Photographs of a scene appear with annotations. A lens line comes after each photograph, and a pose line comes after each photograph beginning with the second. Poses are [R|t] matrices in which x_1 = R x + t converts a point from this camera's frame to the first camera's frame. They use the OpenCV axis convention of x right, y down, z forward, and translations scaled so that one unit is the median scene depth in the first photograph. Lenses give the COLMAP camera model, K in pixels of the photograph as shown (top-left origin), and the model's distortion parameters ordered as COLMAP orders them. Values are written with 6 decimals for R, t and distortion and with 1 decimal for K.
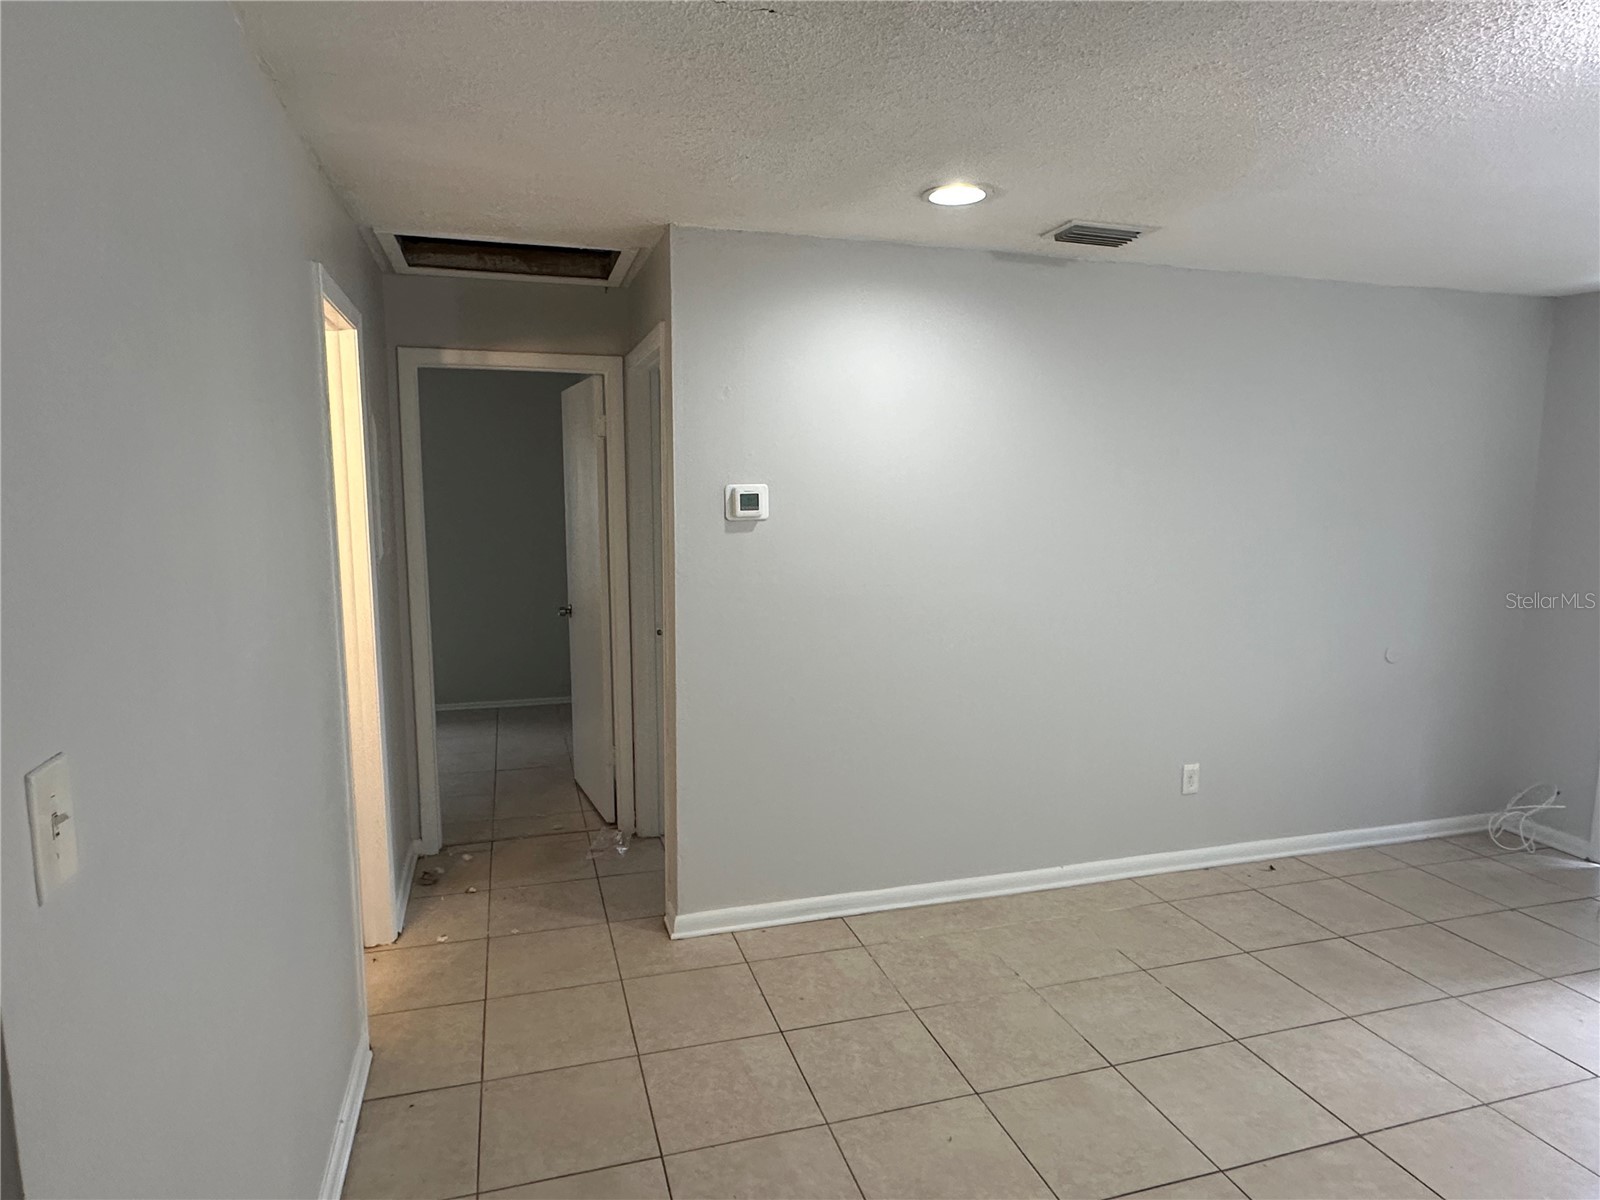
lens RADIAL K [[938.3, 0, 799.1], [0, 938.3, 604.3], [0, 0, 1]] dist [-0.005881, 0.002169]
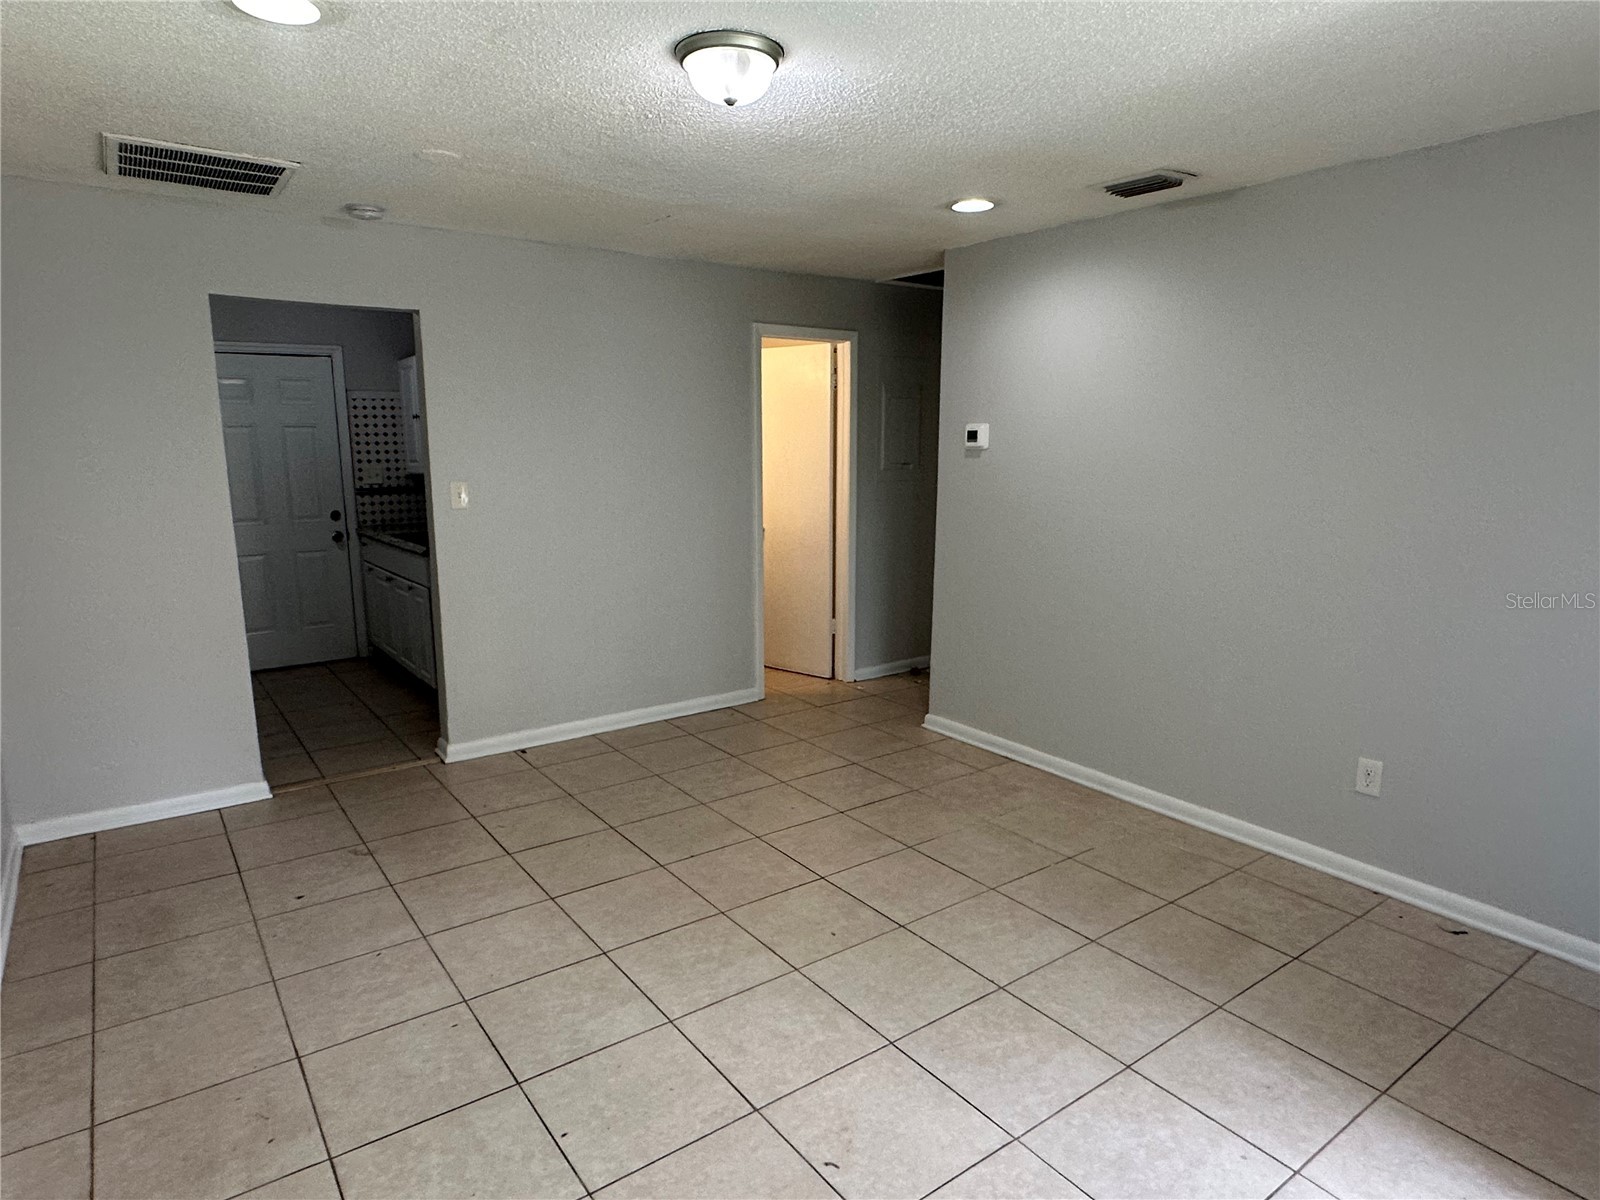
lens RADIAL K [[938.3, 0, 799.4], [0, 938.3, 600.9], [0, 0, 1]] dist [-0.005881, 0.002169]
pose [[0.334401, 0.165035, -0.927868, 1.199498], [-0.121298, 0.983896, 0.131285, -0.018364], [0.934592, 0.068646, 0.349034, 0.276242]]
